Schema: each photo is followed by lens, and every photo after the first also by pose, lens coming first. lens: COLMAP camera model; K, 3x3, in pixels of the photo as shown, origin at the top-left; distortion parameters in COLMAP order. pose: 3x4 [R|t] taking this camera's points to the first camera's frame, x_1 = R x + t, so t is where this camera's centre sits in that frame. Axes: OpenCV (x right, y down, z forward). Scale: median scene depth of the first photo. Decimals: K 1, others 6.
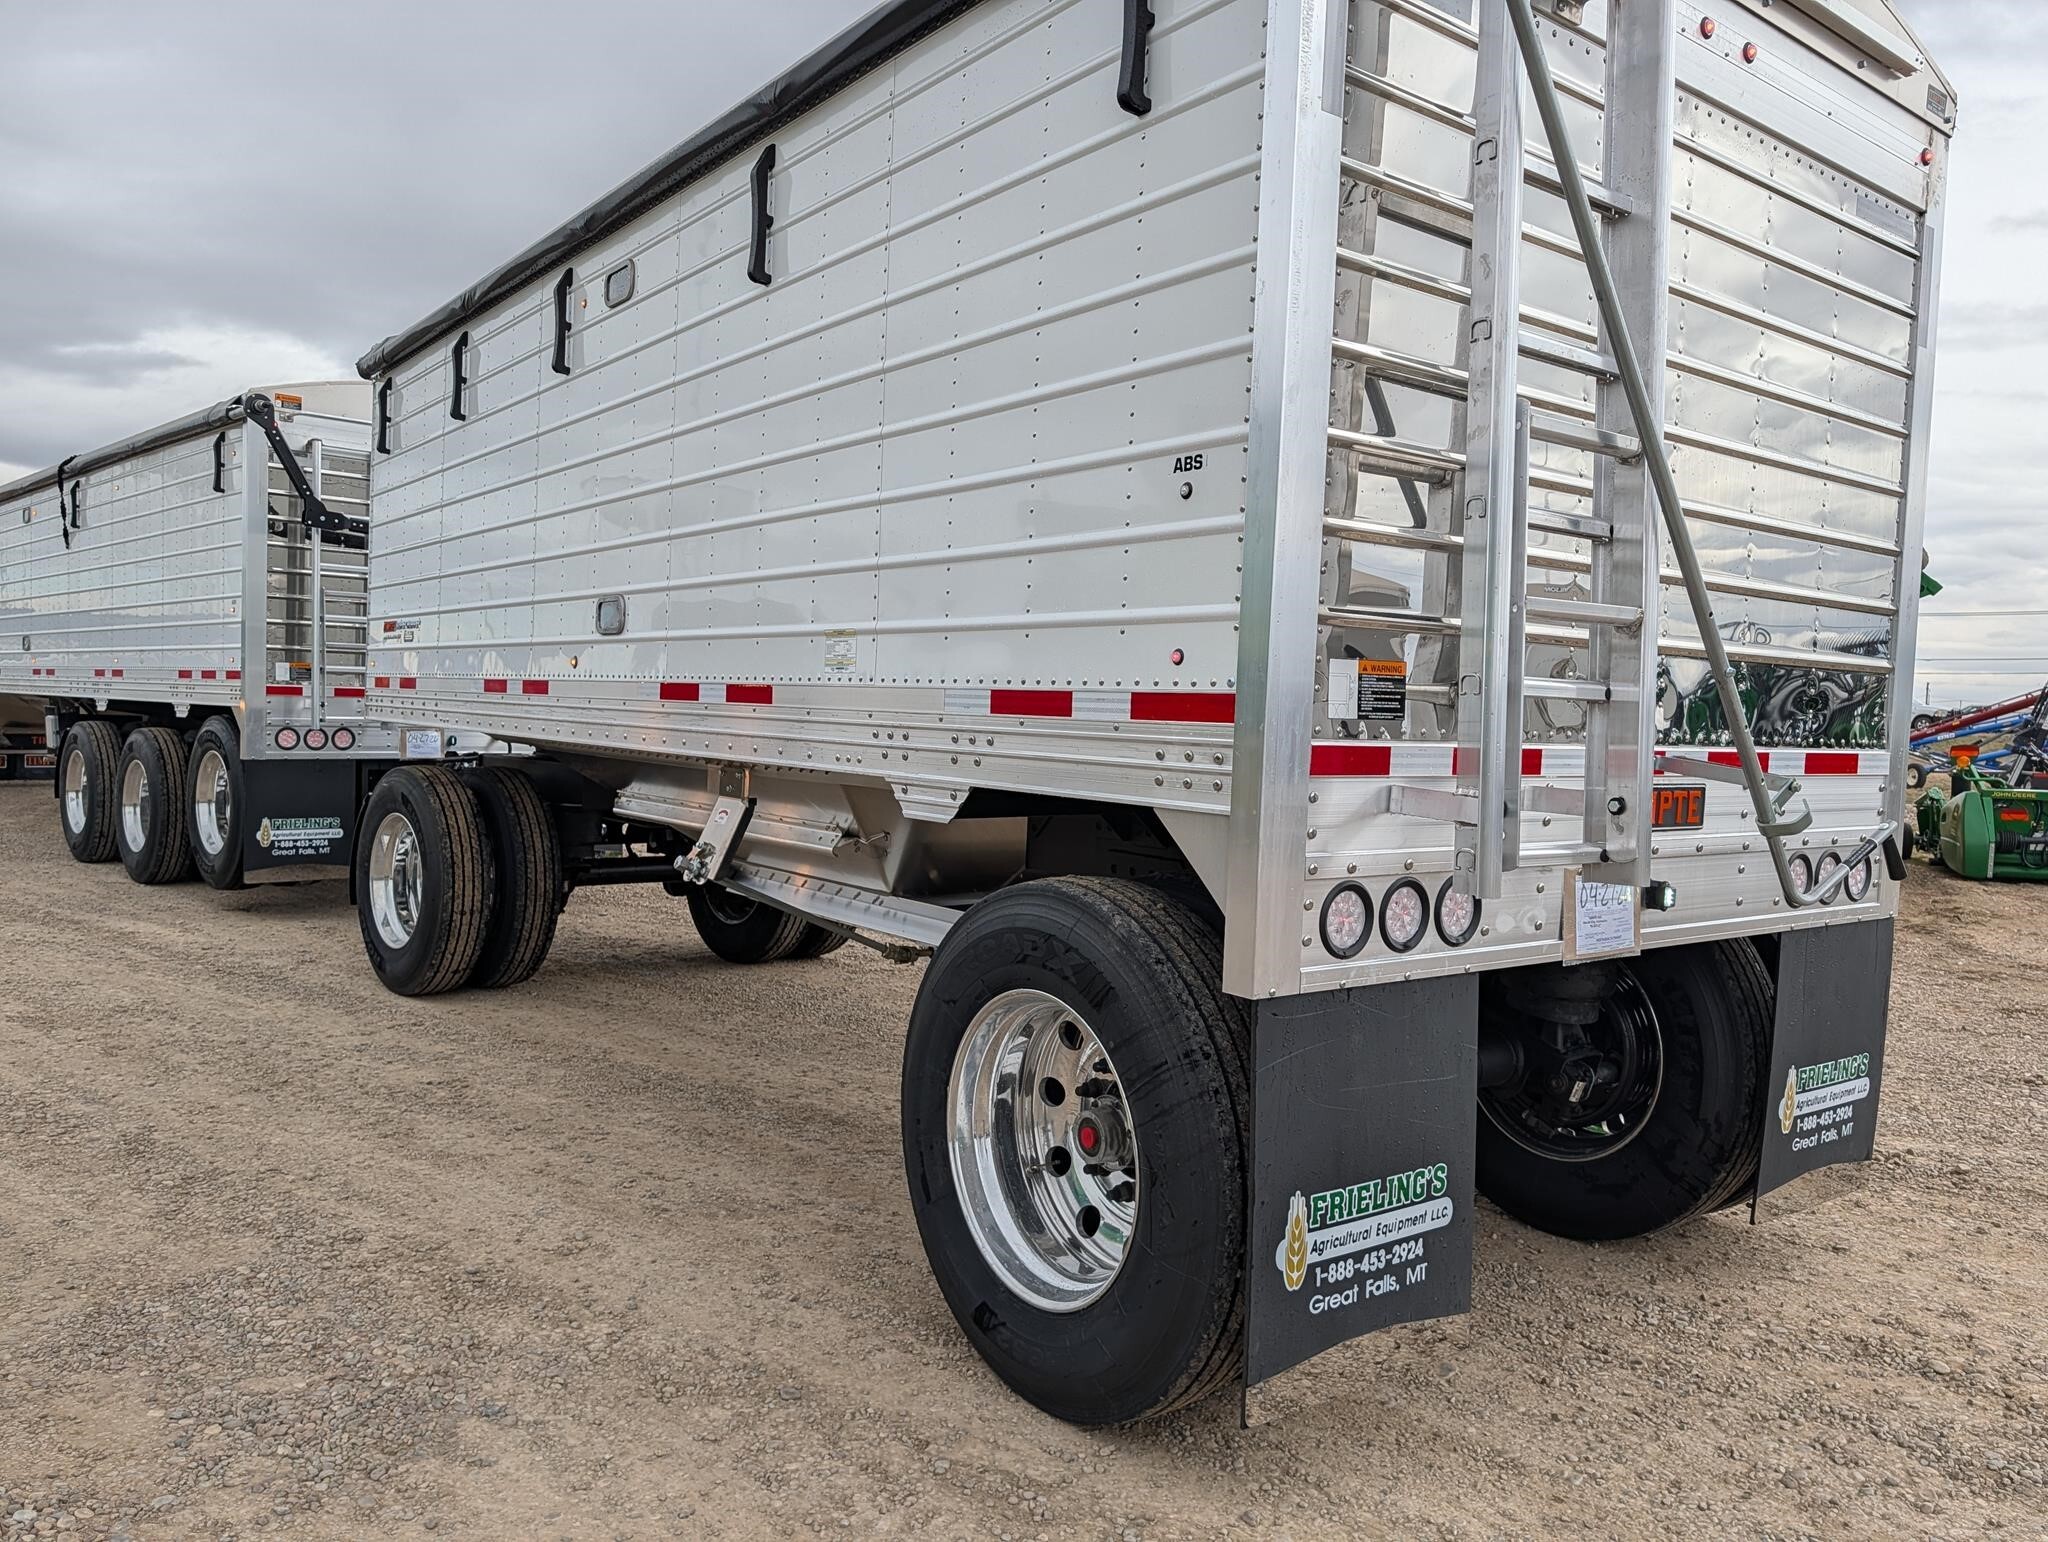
lens RADIAL K [[1466.9, 0, 1038.1], [0, 1466.9, 763.5], [0, 0, 1]] dist [0.033524, -0.029195]
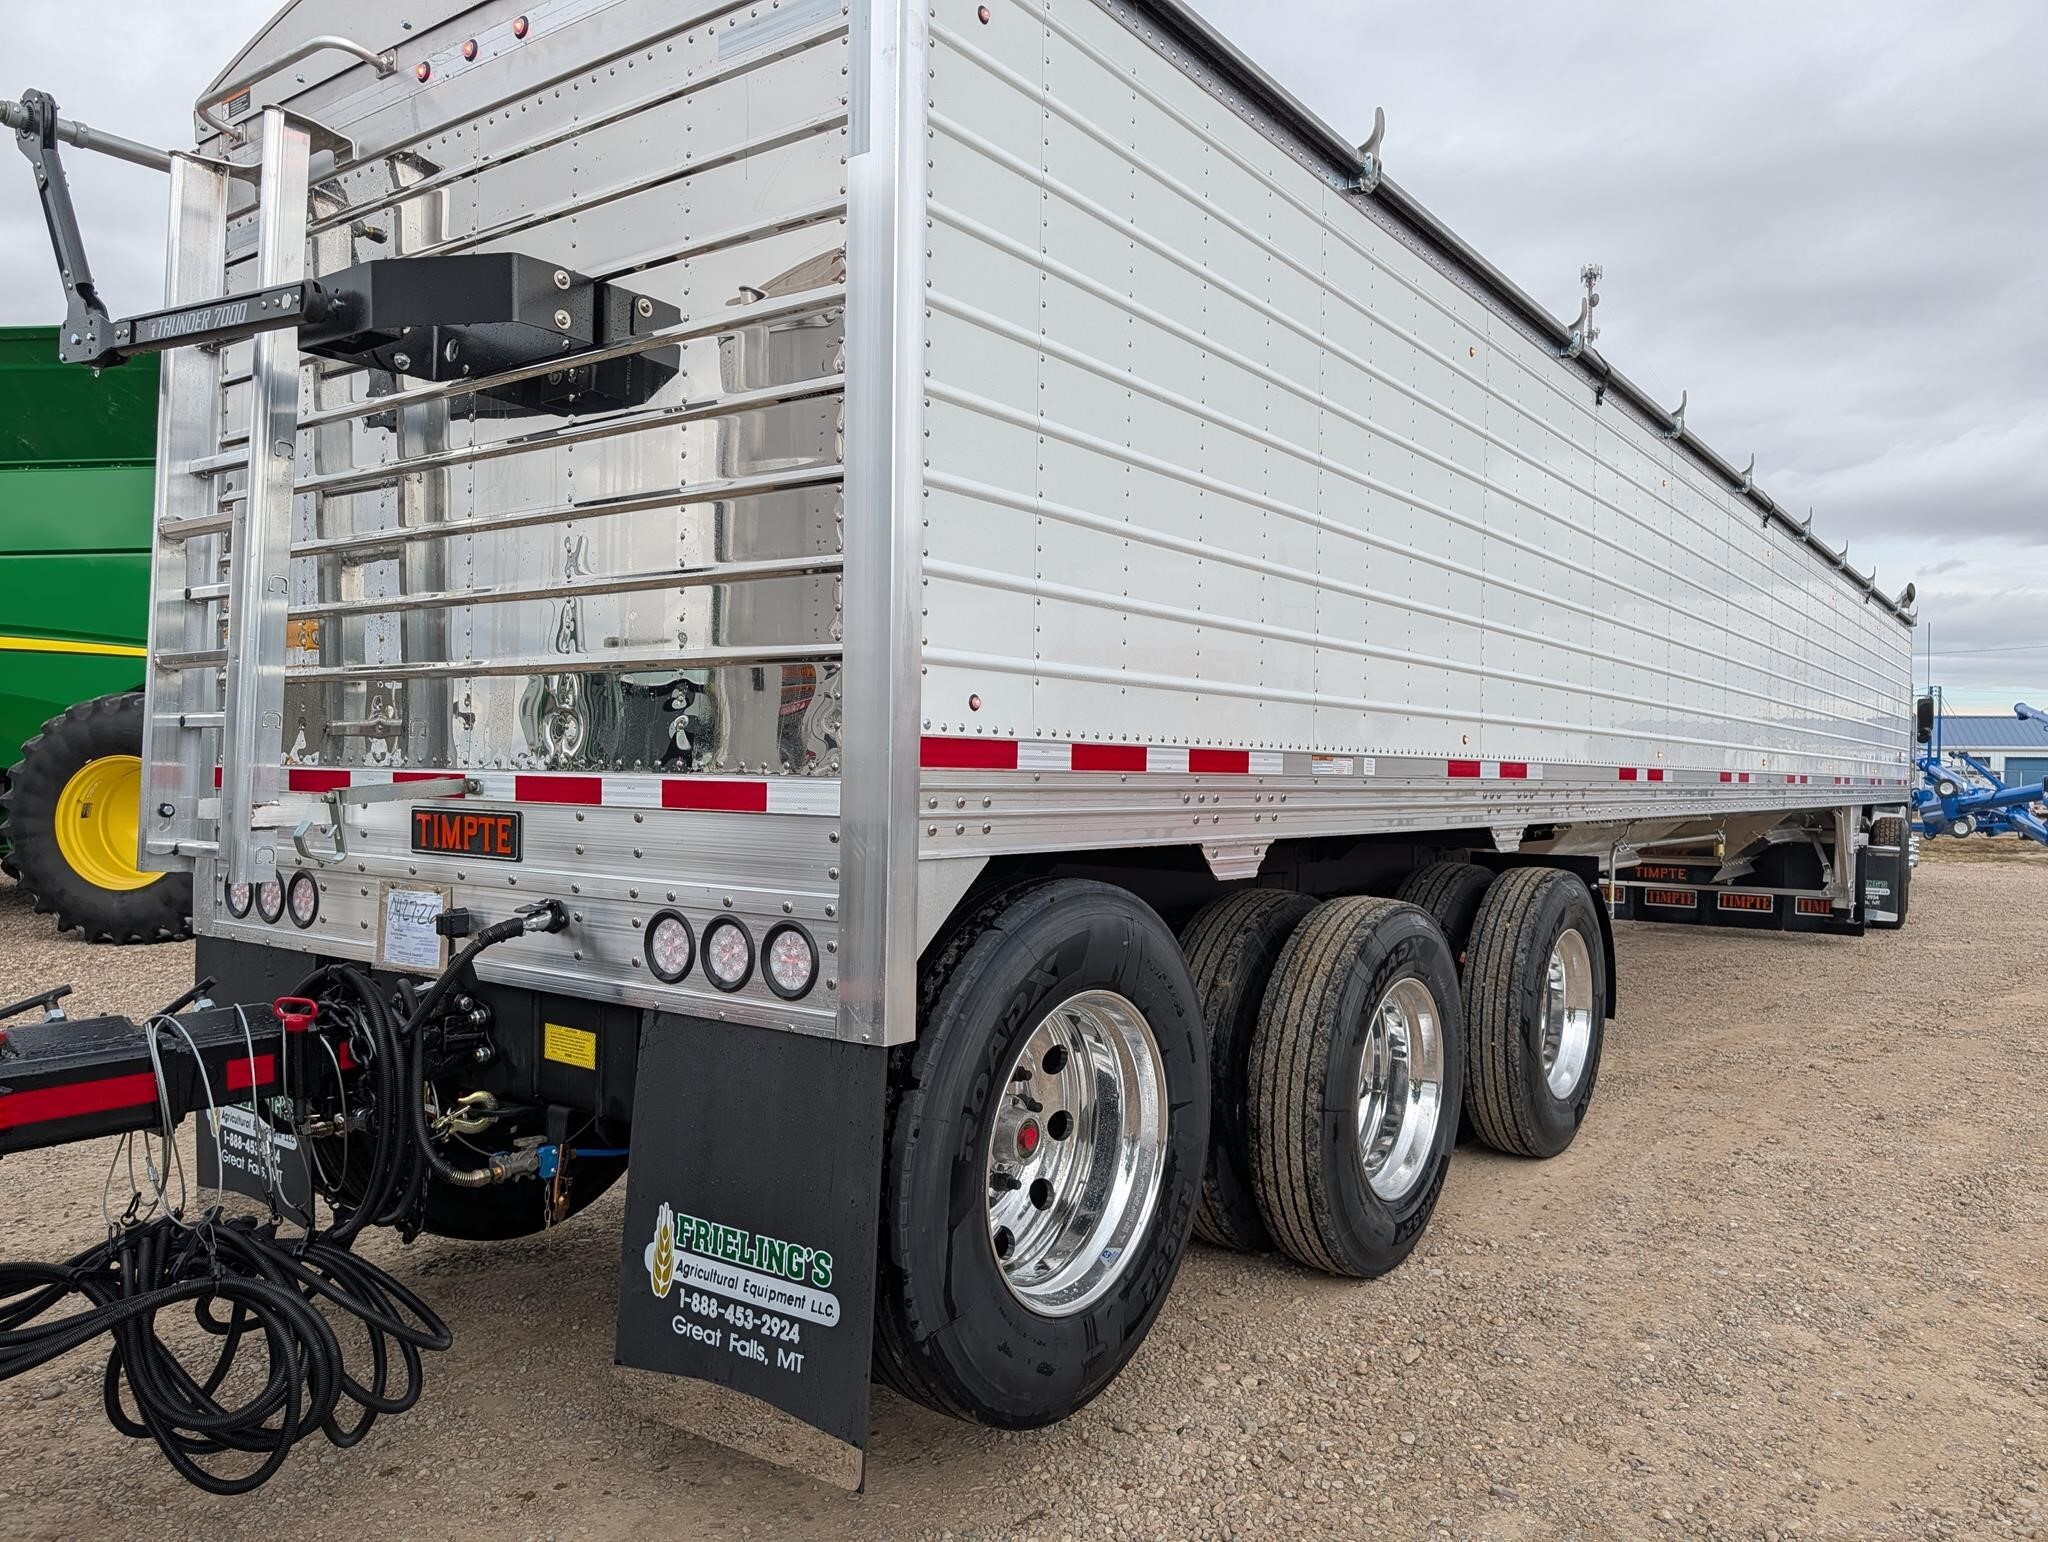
lens RADIAL K [[1466.9, 0, 1059.5], [0, 1466.9, 746.5], [0, 0, 1]] dist [0.033524, -0.029195]
pose [[0.318279, -0.050440, -0.946654, 1.107083], [-0.036989, 0.997162, -0.065568, 0.019752], [0.947275, 0.055884, 0.315510, 0.788910]]
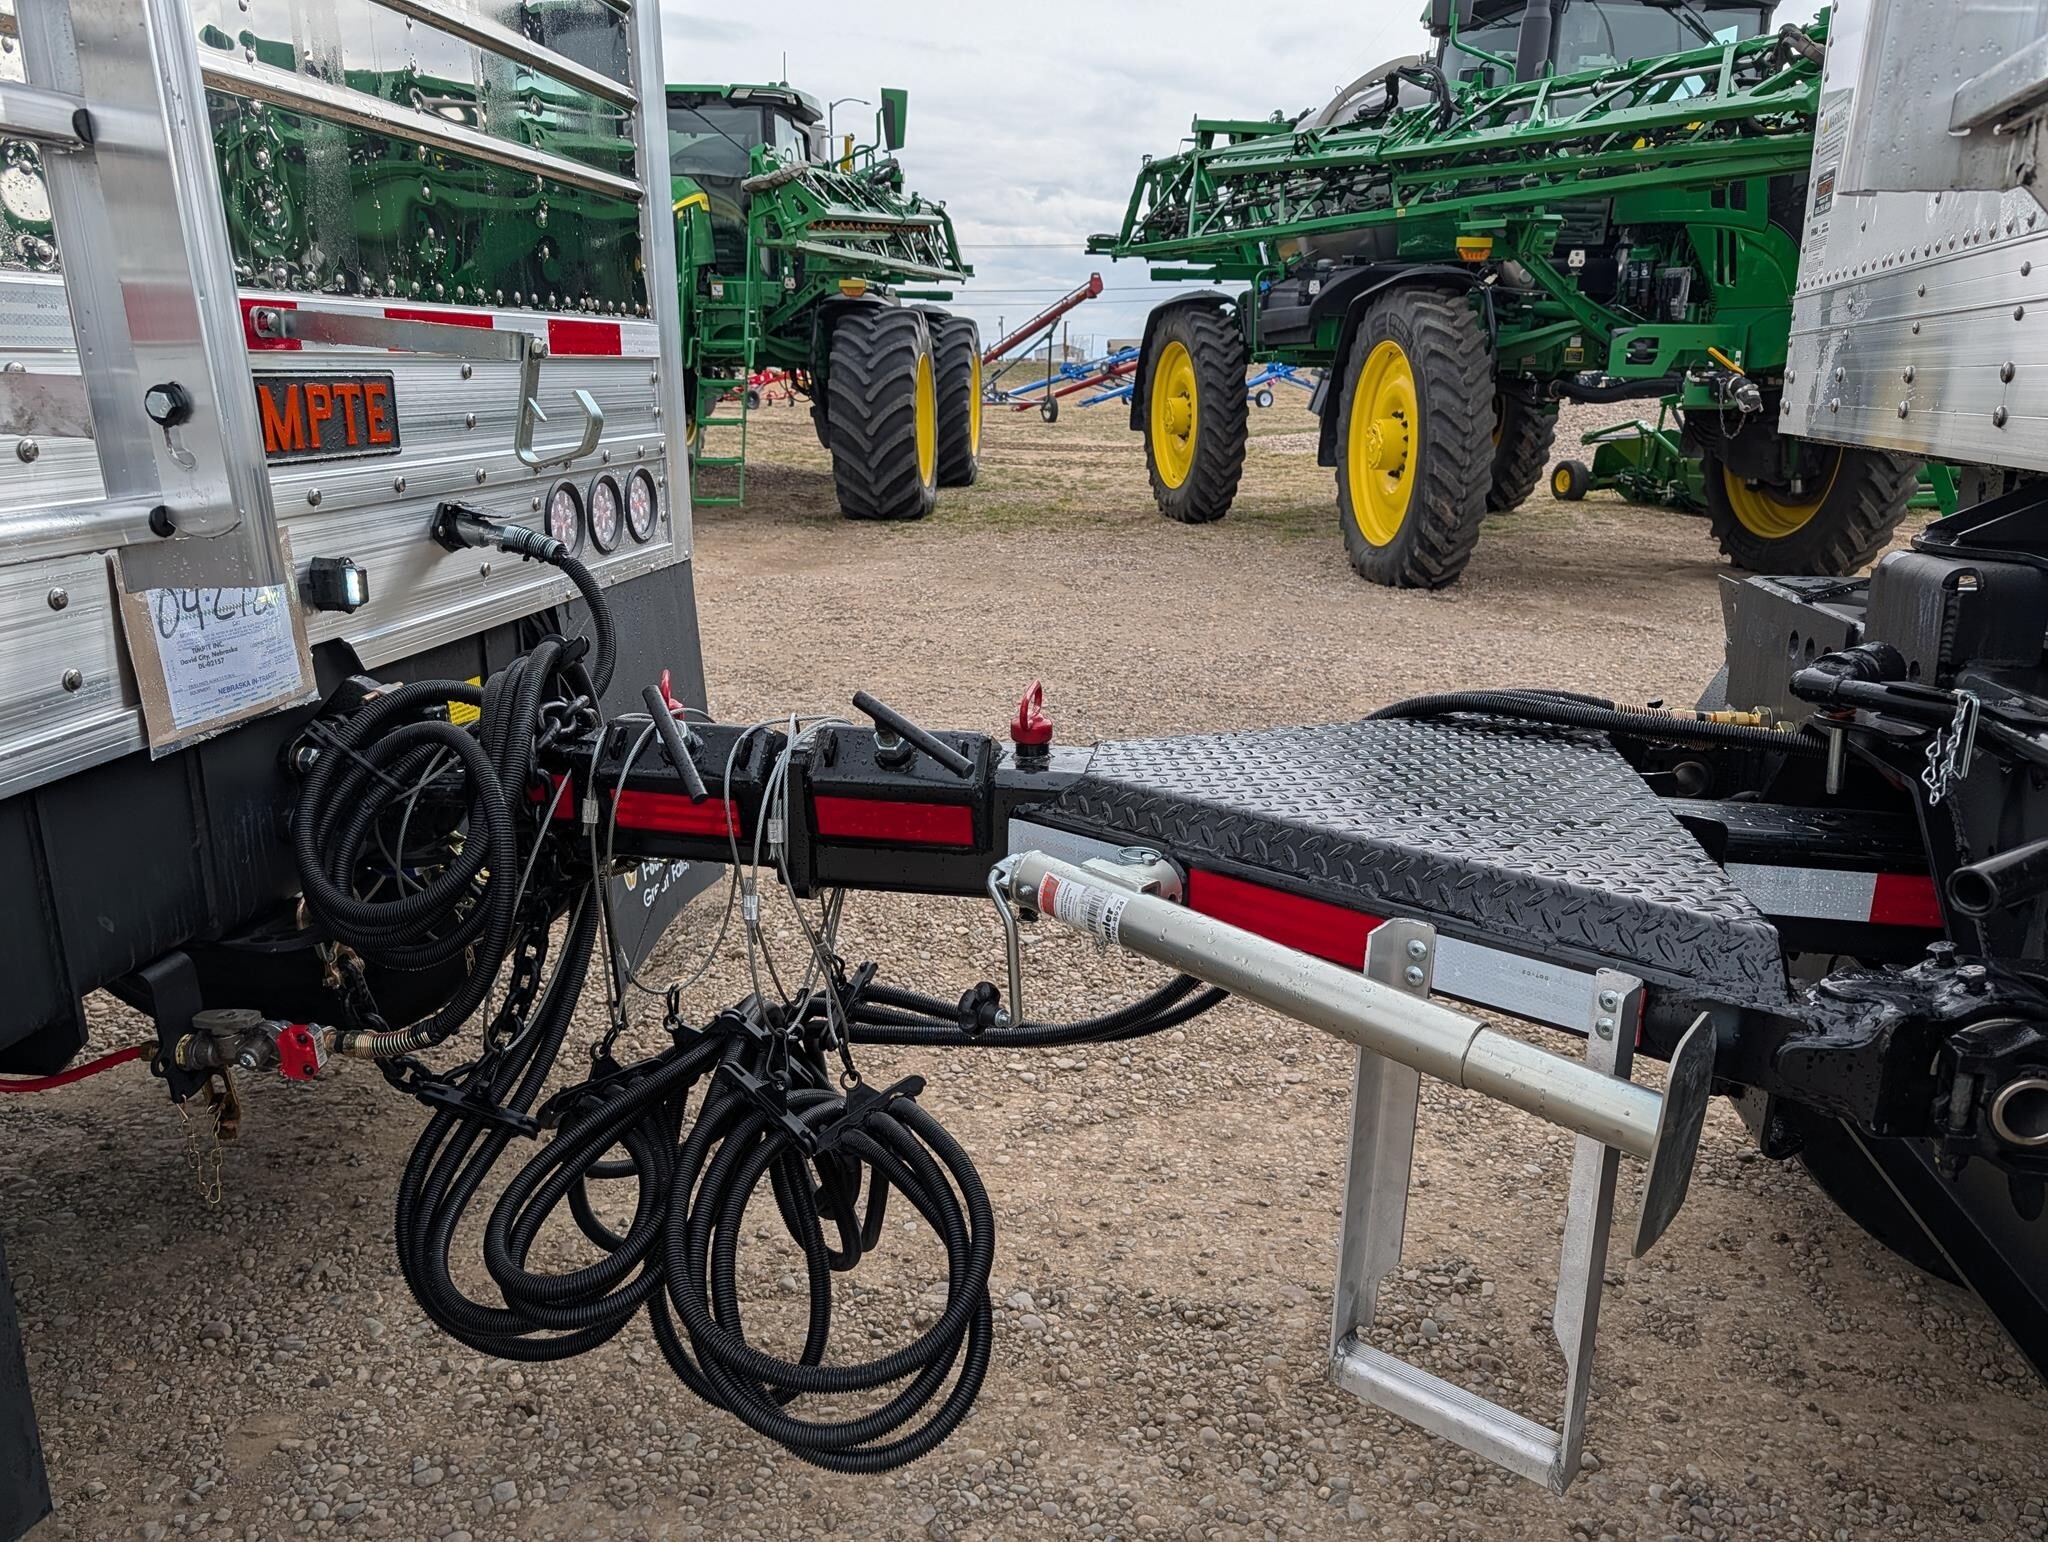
lens RADIAL K [[1466.9, 0, 1025.1], [0, 1466.9, 763.3], [0, 0, 1]] dist [0.033524, -0.029195]
pose [[0.706389, -0.219106, 0.673058, 0.237743], [0.053631, 0.964718, 0.257766, 0.029335], [-0.705789, -0.145986, 0.693217, 0.470821]]
